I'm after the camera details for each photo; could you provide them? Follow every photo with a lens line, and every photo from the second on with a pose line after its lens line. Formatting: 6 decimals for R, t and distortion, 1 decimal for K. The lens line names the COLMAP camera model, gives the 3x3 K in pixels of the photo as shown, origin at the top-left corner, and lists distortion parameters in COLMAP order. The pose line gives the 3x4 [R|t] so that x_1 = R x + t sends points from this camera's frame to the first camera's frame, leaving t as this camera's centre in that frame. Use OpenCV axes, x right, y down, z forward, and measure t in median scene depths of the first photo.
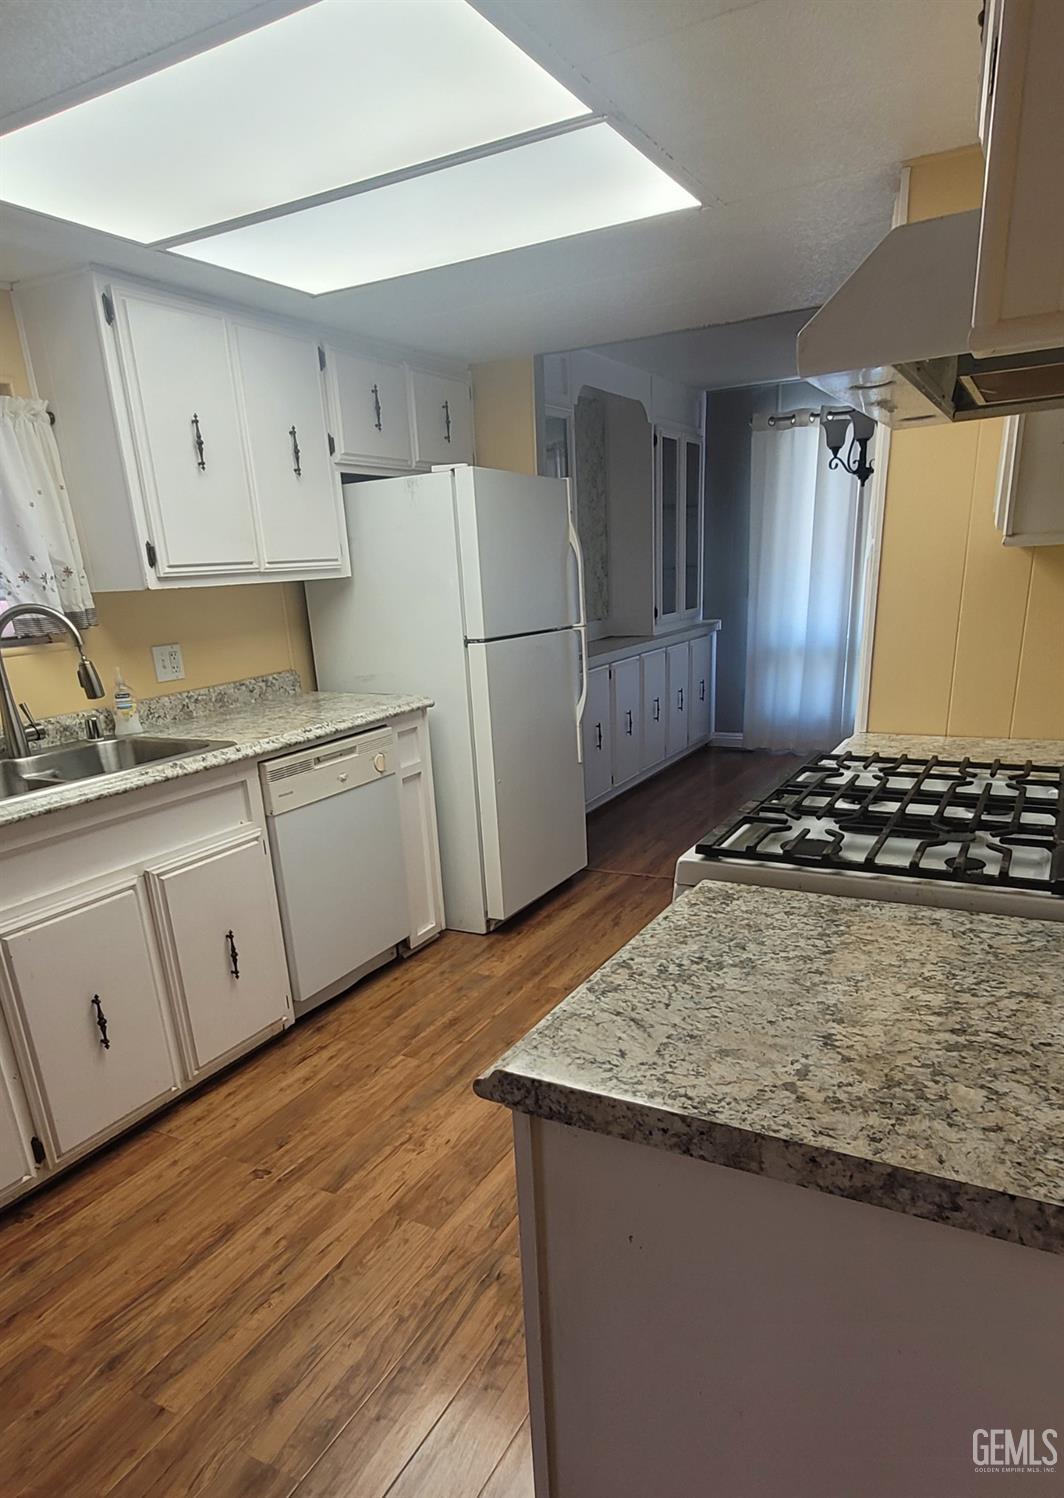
lens RADIAL K [[935.3, 0, 525.3], [0, 935.3, 908.3], [0, 0, 1]] dist [-0.001625, -0.000594]
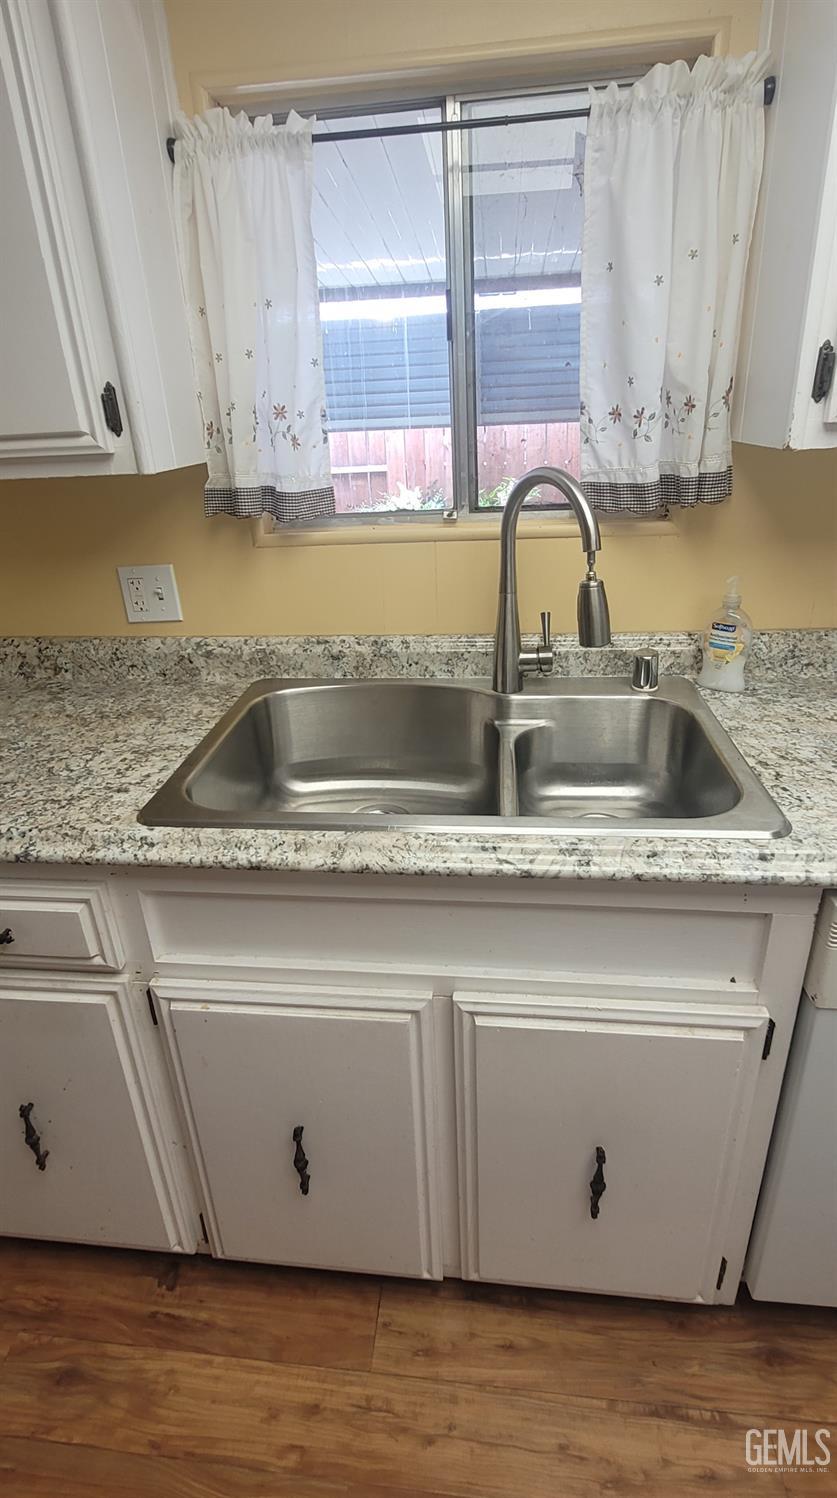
lens RADIAL K [[735.5, 0, 414.8], [0, 735.5, 723.3], [0, 0, 1]] dist [0.001703, 0.000092]
pose [[0.373780, 0.396514, -0.838490, -0.109841], [-0.298617, 0.907326, 0.295950, -0.273610], [0.878132, 0.139768, 0.457546, 0.694570]]
